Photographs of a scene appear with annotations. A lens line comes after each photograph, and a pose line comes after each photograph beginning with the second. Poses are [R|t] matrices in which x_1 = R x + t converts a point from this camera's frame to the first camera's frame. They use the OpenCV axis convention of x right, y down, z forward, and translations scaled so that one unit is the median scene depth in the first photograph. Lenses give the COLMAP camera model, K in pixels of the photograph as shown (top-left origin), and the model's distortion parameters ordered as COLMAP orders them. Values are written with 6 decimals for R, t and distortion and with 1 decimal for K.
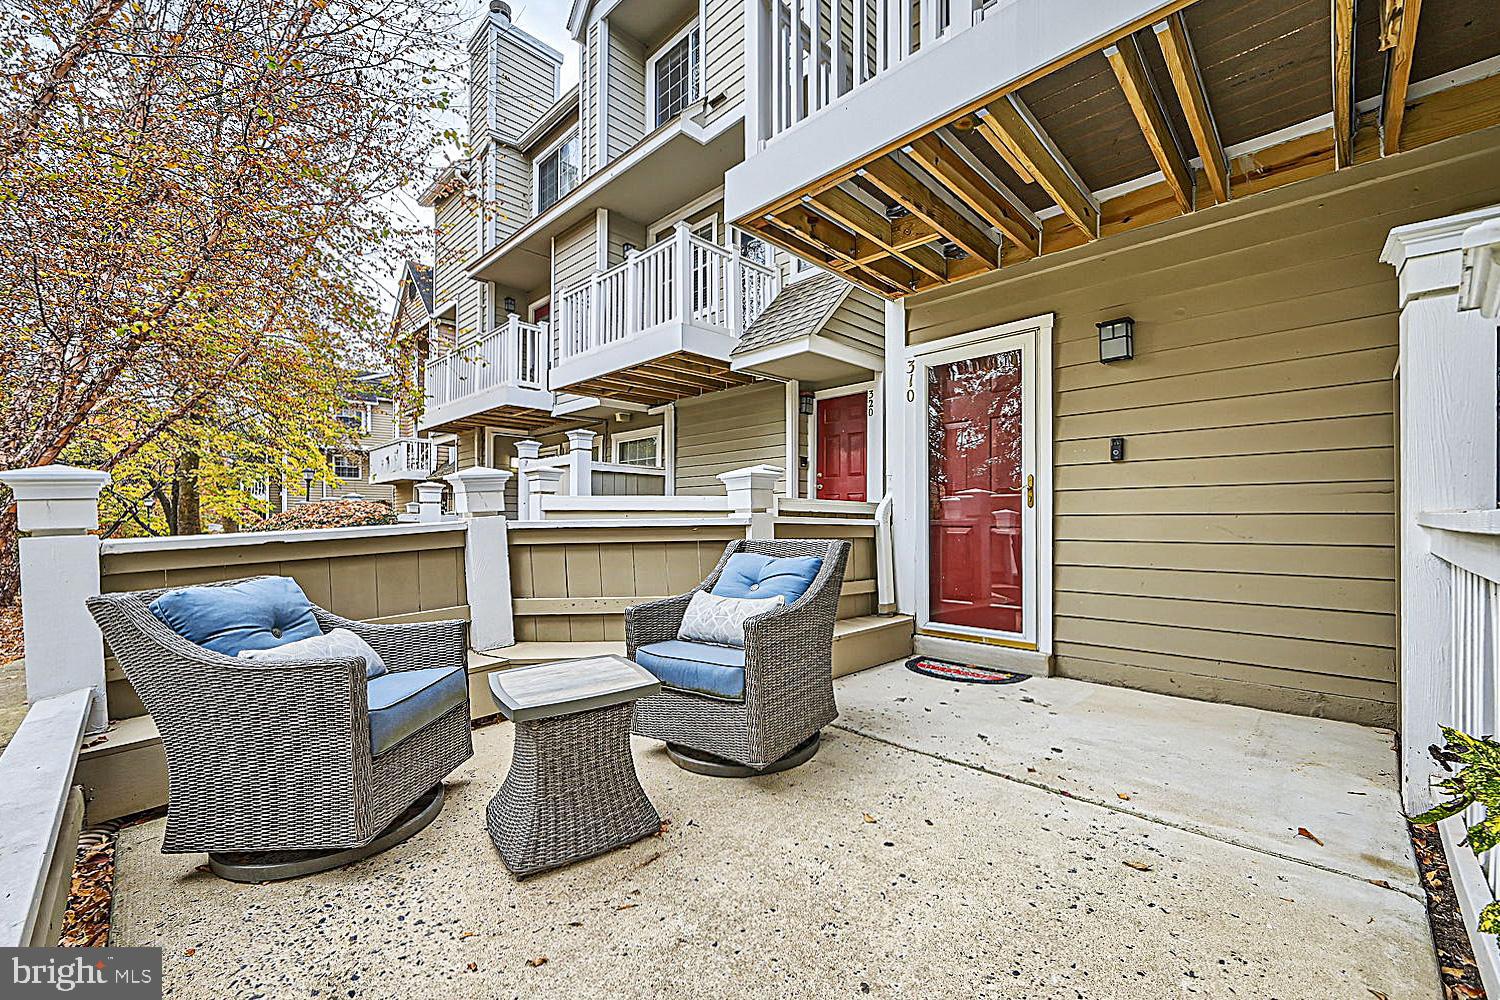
lens RADIAL K [[611.6, 0, 751.2], [0, 611.6, 457.1], [0, 0, 1]] dist [-0.000238, -0.000036]
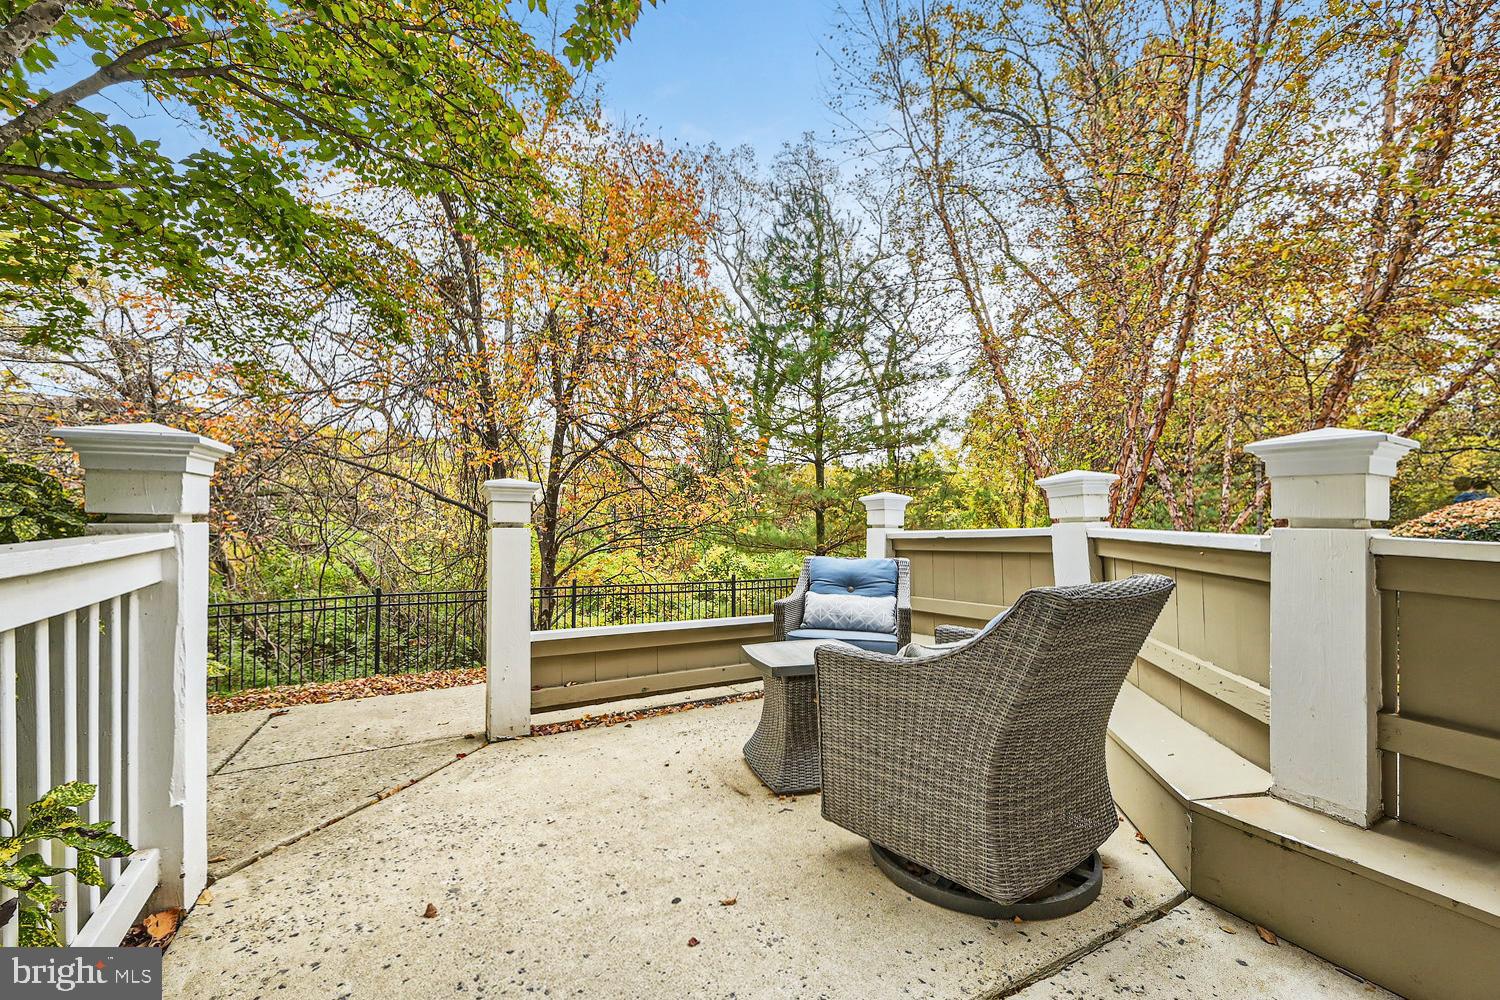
lens RADIAL K [[588.5, 0, 744.5], [0, 588.5, 507.0], [0, 0, 1]] dist [-0.001361, -0.000184]
pose [[-0.264673, -0.003679, -0.964331, 1.023774], [0.103453, 0.994113, -0.032186, 0.087166], [0.958773, -0.108281, -0.262734, 1.362994]]
